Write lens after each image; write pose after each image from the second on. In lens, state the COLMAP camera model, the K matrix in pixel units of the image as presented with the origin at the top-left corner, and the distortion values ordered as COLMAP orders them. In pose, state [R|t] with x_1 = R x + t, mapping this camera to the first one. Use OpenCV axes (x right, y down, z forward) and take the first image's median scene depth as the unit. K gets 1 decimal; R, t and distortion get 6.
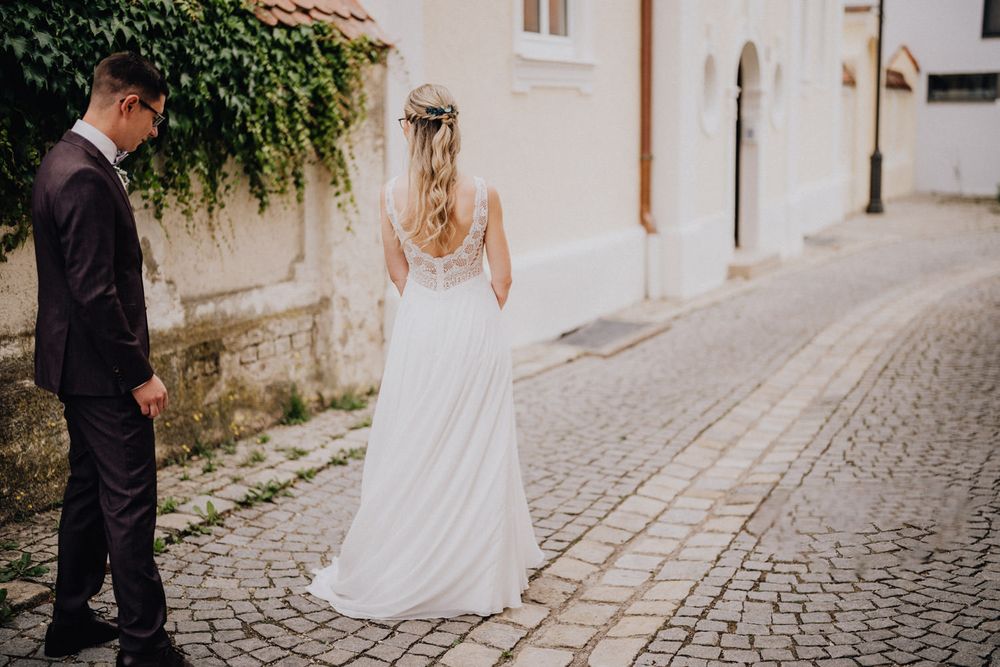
lens RADIAL K [[1441.7, 0, 500.0], [0, 1441.7, 333.5], [0, 0, 1]] dist [-0.167386, 1.093403]
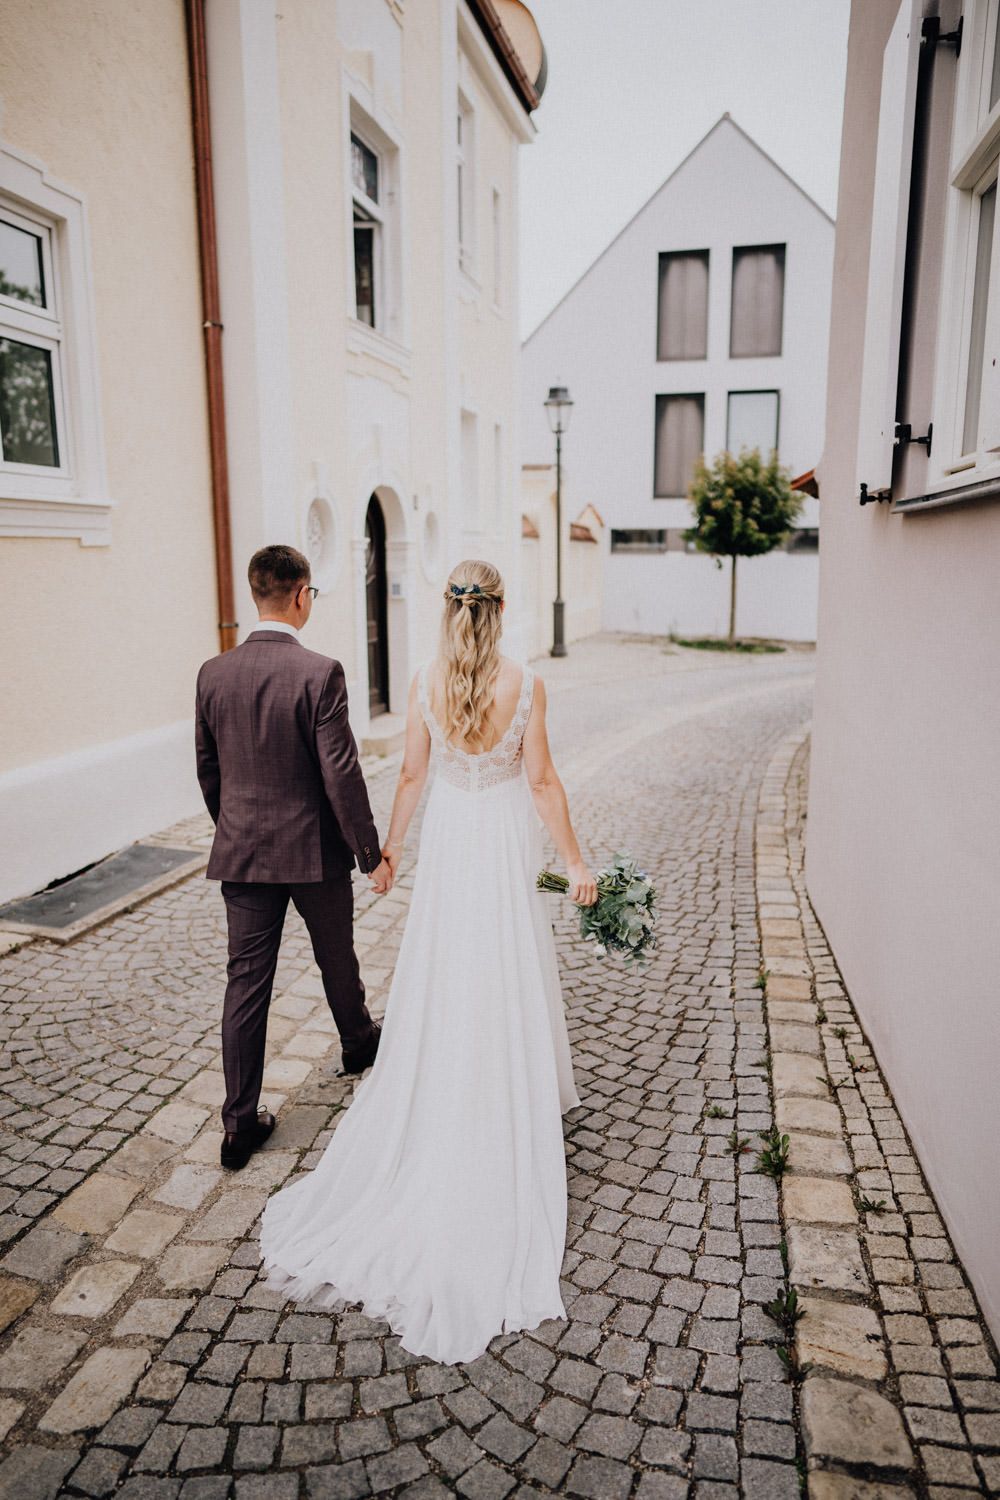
lens RADIAL K [[1049.2, 0, 482.0], [0, 1049.2, 749.6], [0, 0, 1]] dist [-0.017011, 0.000128]
pose [[0.989325, -0.024488, 0.143654, 0.273190], [0.020507, 0.999365, 0.029131, -0.116036], [-0.144276, -0.025874, 0.989199, 0.685466]]
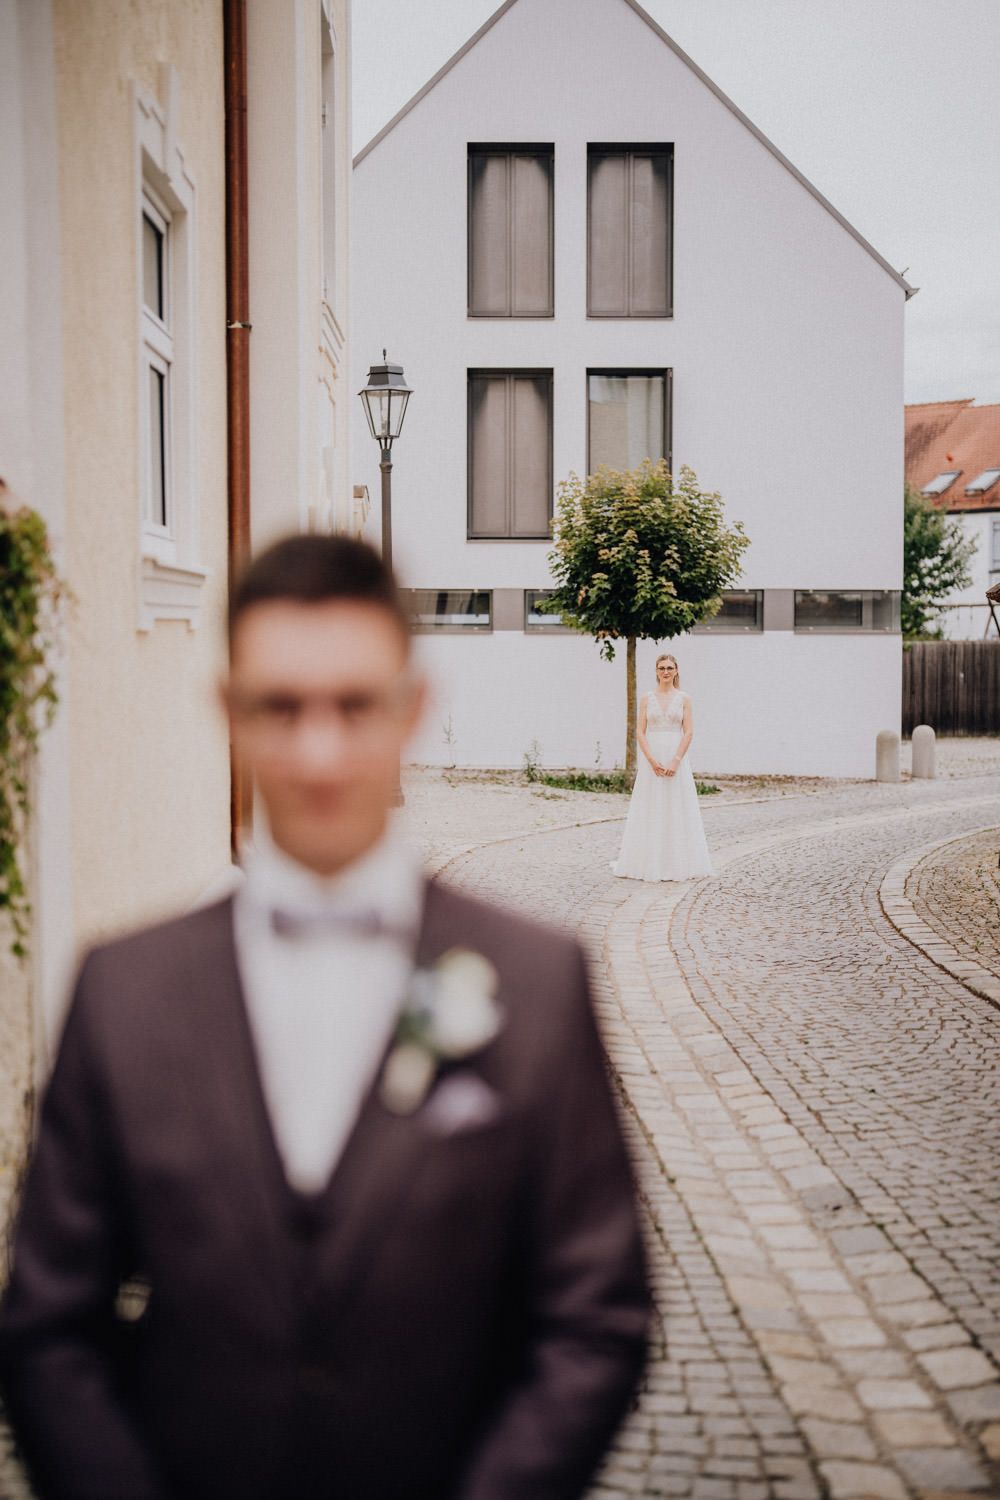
lens RADIAL K [[2091.5, 0, 500.0], [0, 2091.5, 750.0], [0, 0, 1]] dist [-0.103721, 0.671254]
pose [[0.911176, -0.019368, 0.411562, -0.247787], [0.059781, 0.994539, -0.085550, -0.076497], [-0.407657, 0.102555, 0.907358, 0.389056]]
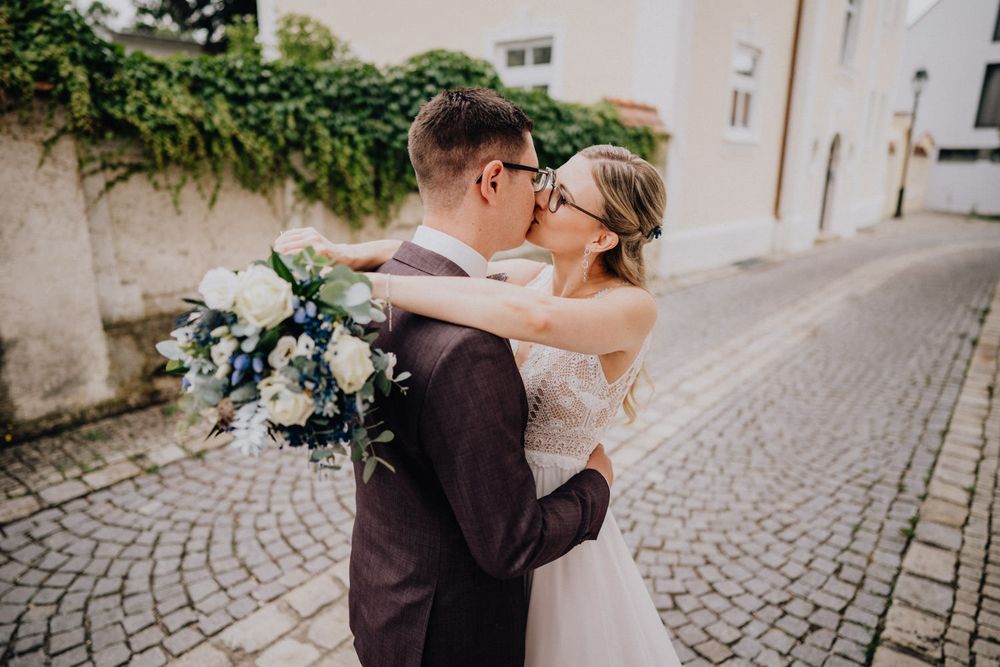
lens RADIAL K [[699.5, 0, 500.0], [0, 699.5, 333.5], [0, 0, 1]] dist [-0.017011, 0.000128]
pose [[0.962732, 0.087338, -0.255965, -0.029442], [-0.062909, 0.992779, 0.102134, 0.032105], [0.263037, -0.082225, 0.961275, -0.260473]]
